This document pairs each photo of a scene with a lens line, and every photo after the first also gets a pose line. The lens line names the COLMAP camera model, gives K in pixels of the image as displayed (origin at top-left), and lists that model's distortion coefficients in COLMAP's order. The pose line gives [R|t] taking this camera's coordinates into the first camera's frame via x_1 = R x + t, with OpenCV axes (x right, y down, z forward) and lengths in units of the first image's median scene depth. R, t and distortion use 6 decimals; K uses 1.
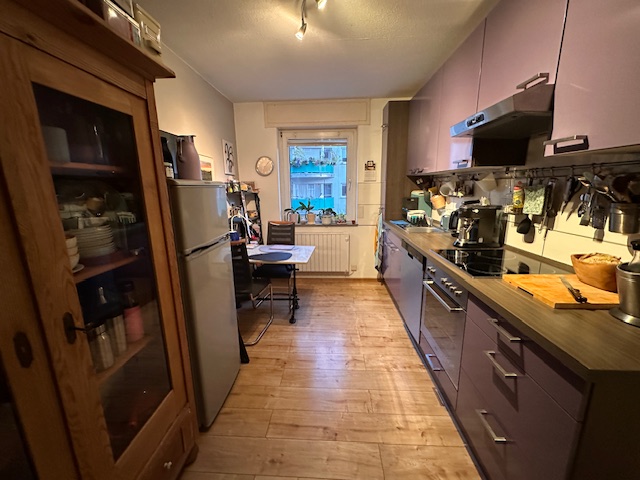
lens RADIAL K [[256.7, 0, 318.3], [0, 256.7, 239.4], [0, 0, 1]] dist [-0.004198, -0.000376]
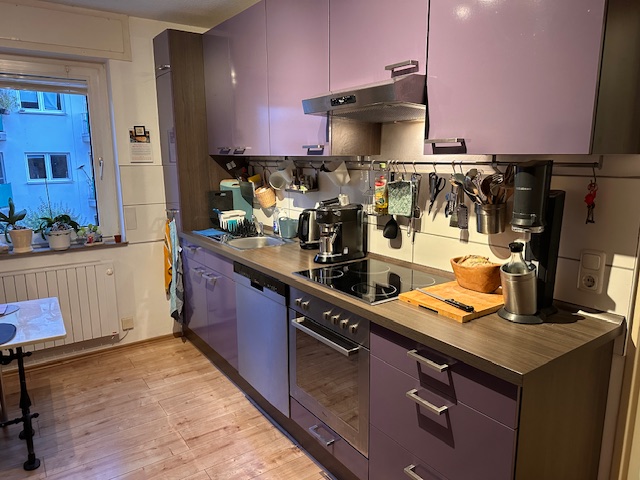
lens RADIAL K [[446.8, 0, 323.2], [0, 446.8, 239.0], [0, 0, 1]] dist [0.033281, -0.036172]
pose [[0.773673, -0.099285, 0.625758, -0.201631], [0.117078, 0.993040, 0.012806, -0.048774], [-0.622674, 0.063355, 0.779912, 0.011436]]
